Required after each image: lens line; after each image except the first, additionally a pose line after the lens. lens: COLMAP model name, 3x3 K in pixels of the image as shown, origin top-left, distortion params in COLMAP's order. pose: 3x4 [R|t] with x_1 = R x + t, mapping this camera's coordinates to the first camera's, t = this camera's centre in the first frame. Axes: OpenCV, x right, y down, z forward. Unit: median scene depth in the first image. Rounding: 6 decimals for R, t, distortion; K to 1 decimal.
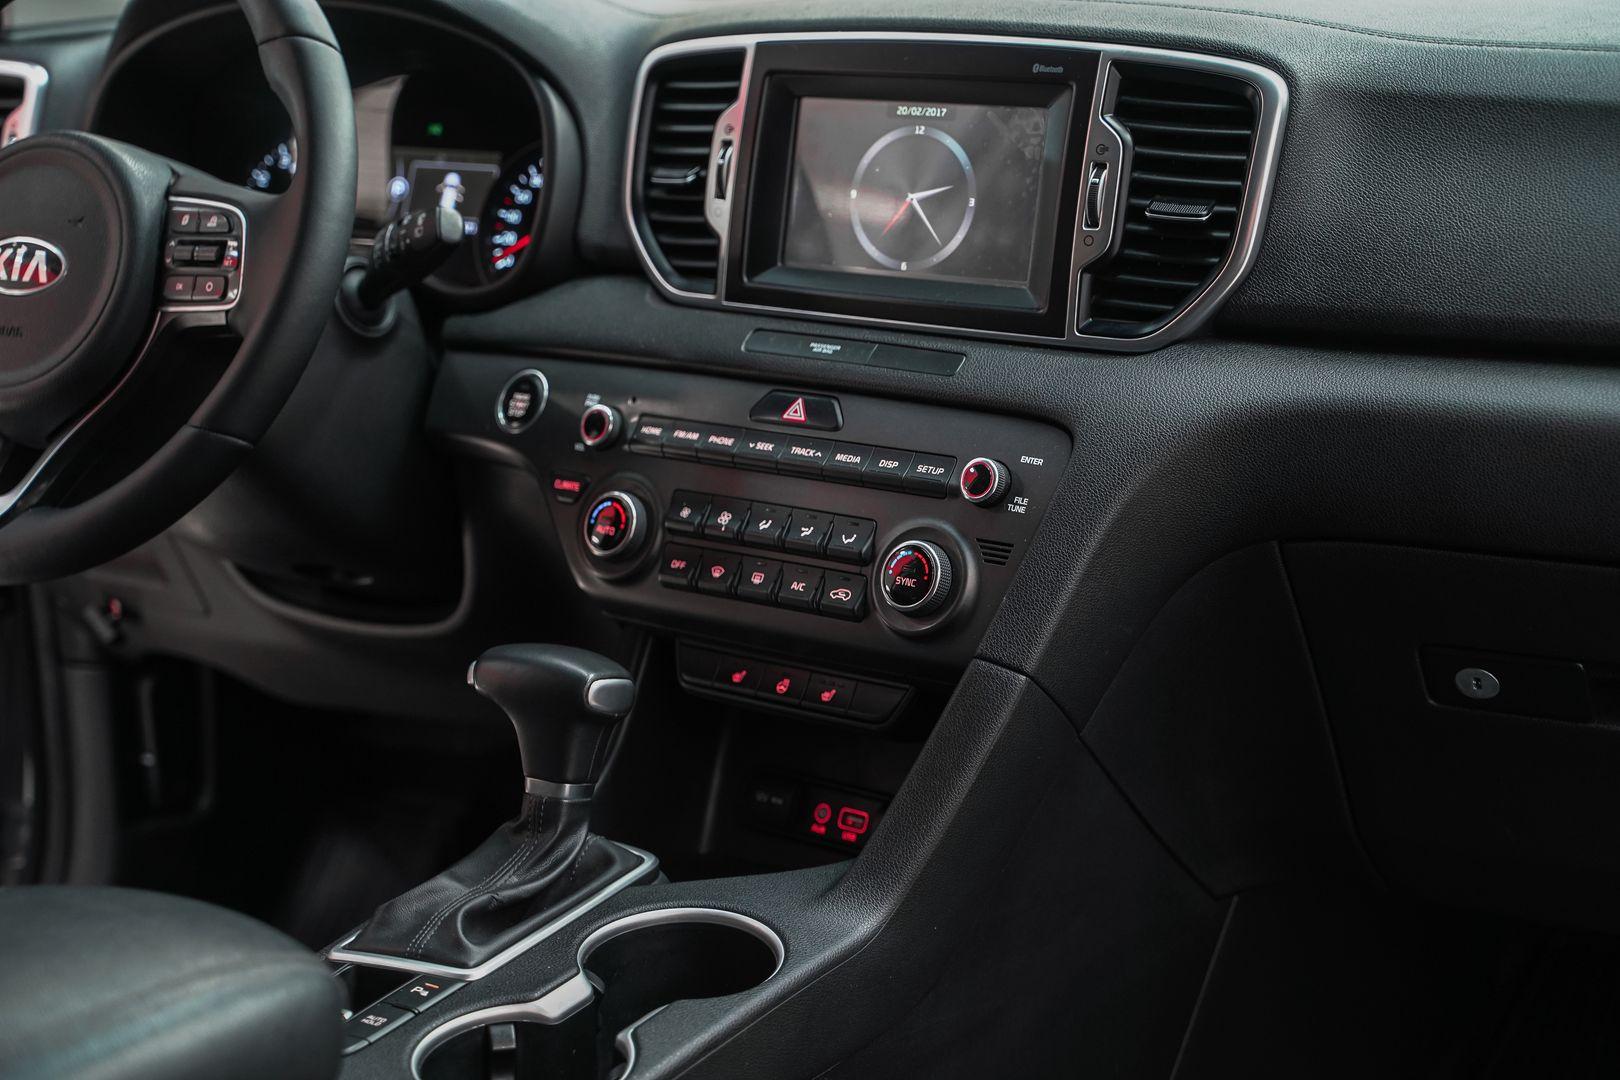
lens RADIAL K [[2773.0, 0, 810.0], [0, 2773.0, 540.0], [0, 0, 1]] dist [0.200428, 0.096508]
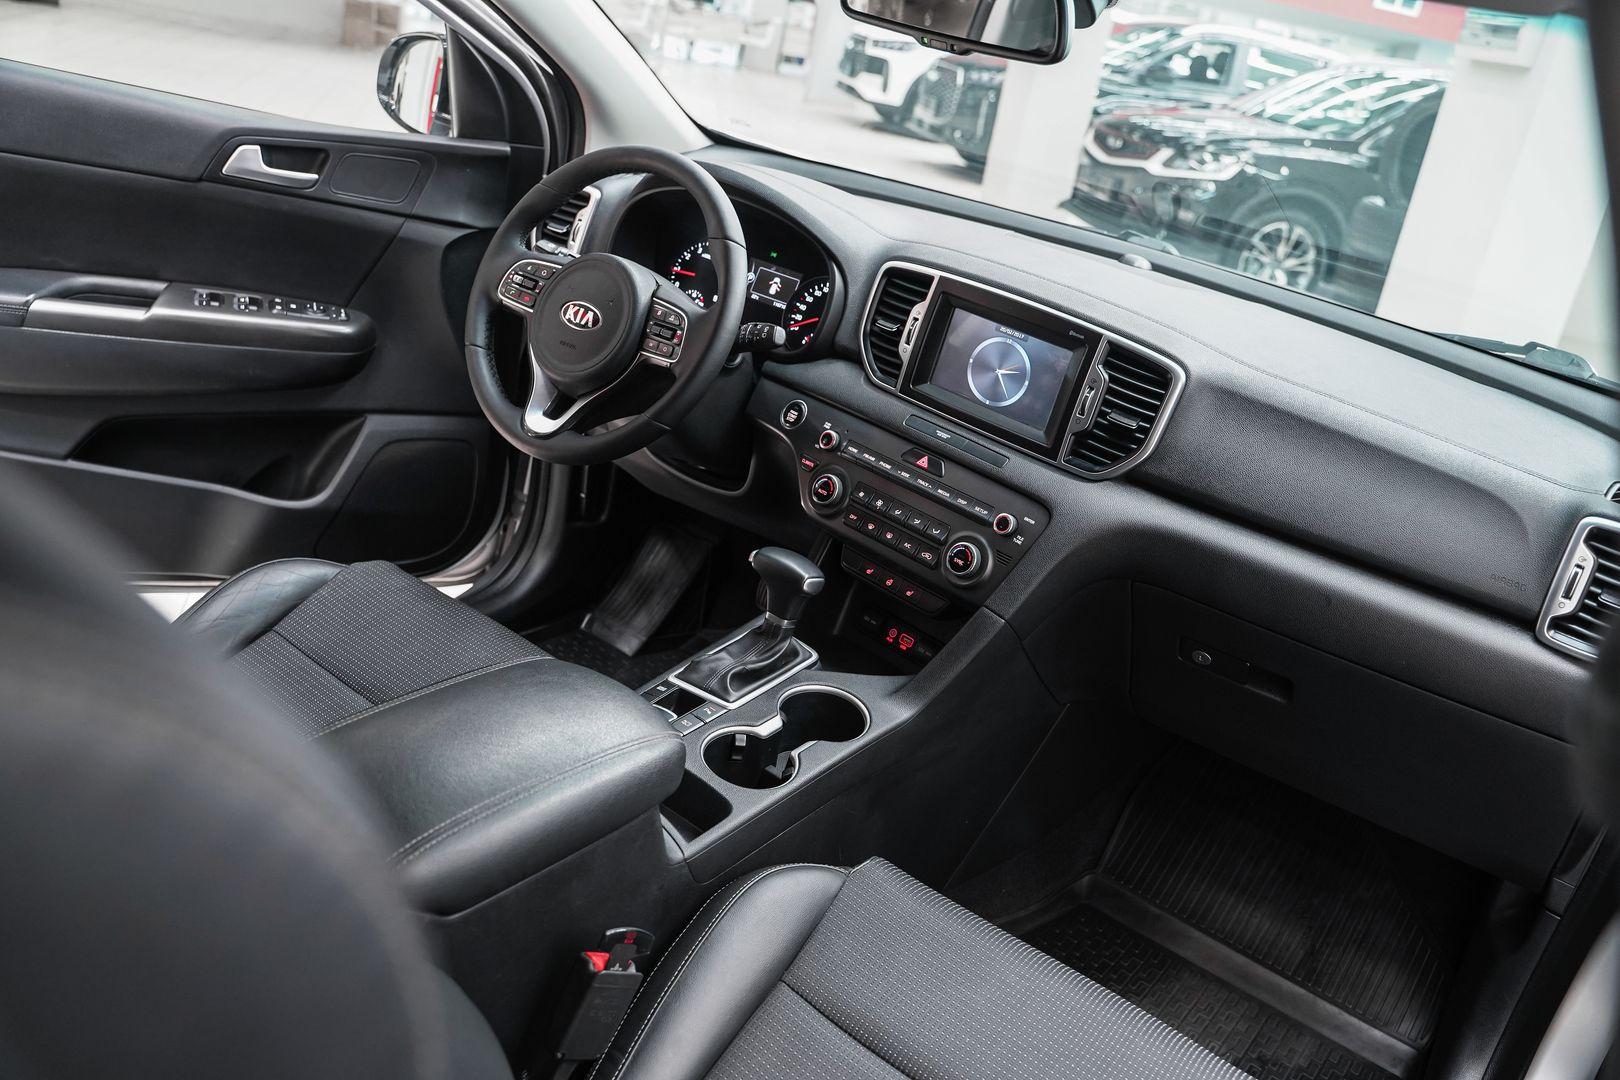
lens RADIAL K [[1339.2, 0, 821.6], [0, 1339.2, 546.7], [0, 0, 1]] dist [-0.124766, 0.105830]
pose [[0.978933, 0.204170, -0.002006, -0.064898], [-0.200580, 0.963467, 0.177481, -0.147585], [0.038169, -0.173340, 0.984122, -0.015180]]
